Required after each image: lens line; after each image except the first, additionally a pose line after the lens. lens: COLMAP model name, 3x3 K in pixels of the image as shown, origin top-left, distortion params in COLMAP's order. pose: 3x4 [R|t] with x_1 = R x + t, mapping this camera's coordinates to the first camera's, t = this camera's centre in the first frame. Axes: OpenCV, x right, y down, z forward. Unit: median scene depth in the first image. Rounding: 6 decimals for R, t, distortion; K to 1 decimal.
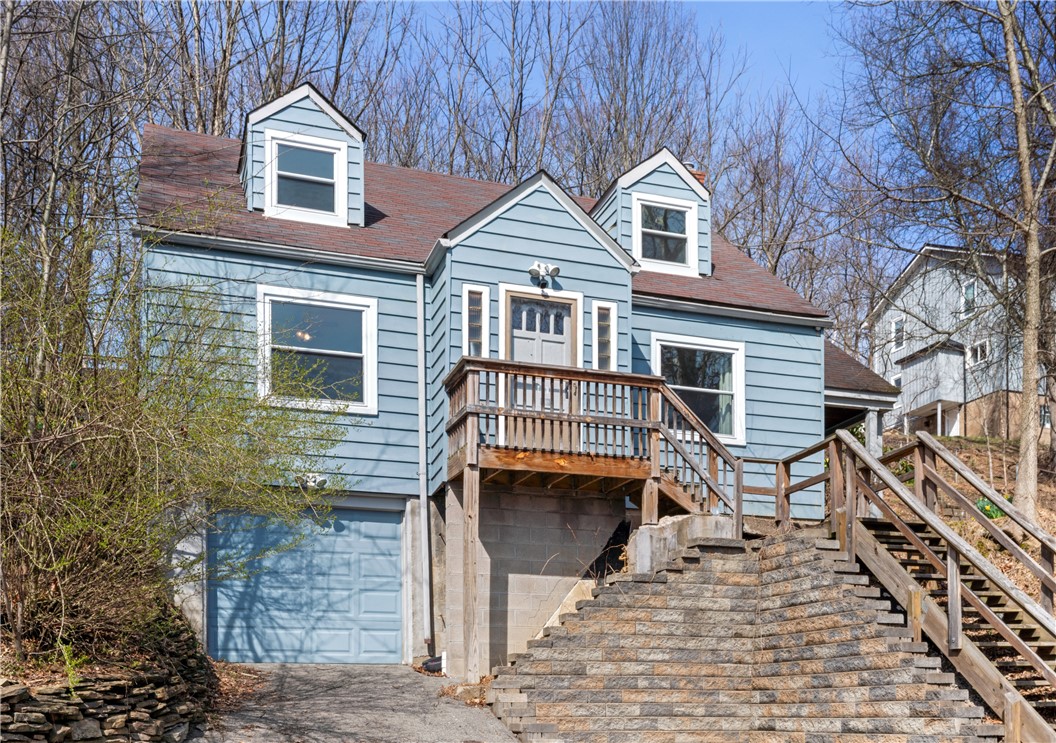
lens RADIAL K [[956.2, 0, 527.8], [0, 956.2, 350.0], [0, 0, 1]] dist [0.020295, 0.003999]
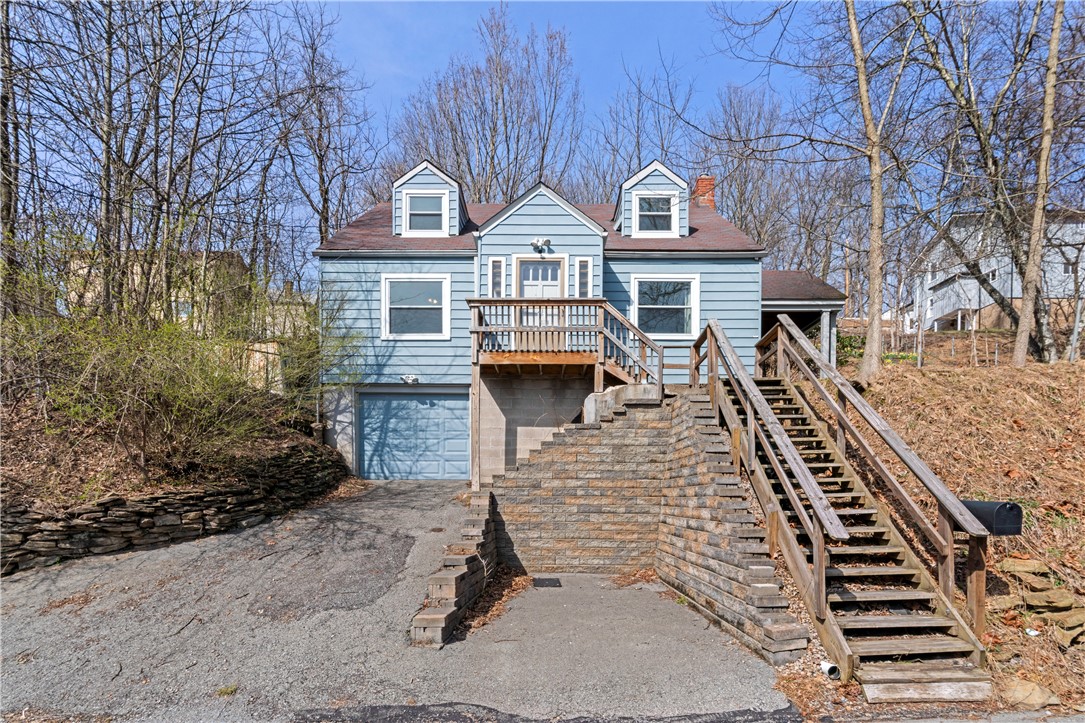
lens RADIAL K [[491.1, 0, 541.0], [0, 491.1, 351.5], [0, 0, 1]] dist [-0.002393, 0.000443]
pose [[0.947093, -0.083501, -0.309908, 0.285908], [0.105677, 0.992854, 0.055442, 0.059836], [0.303064, -0.085259, 0.949149, 0.210749]]
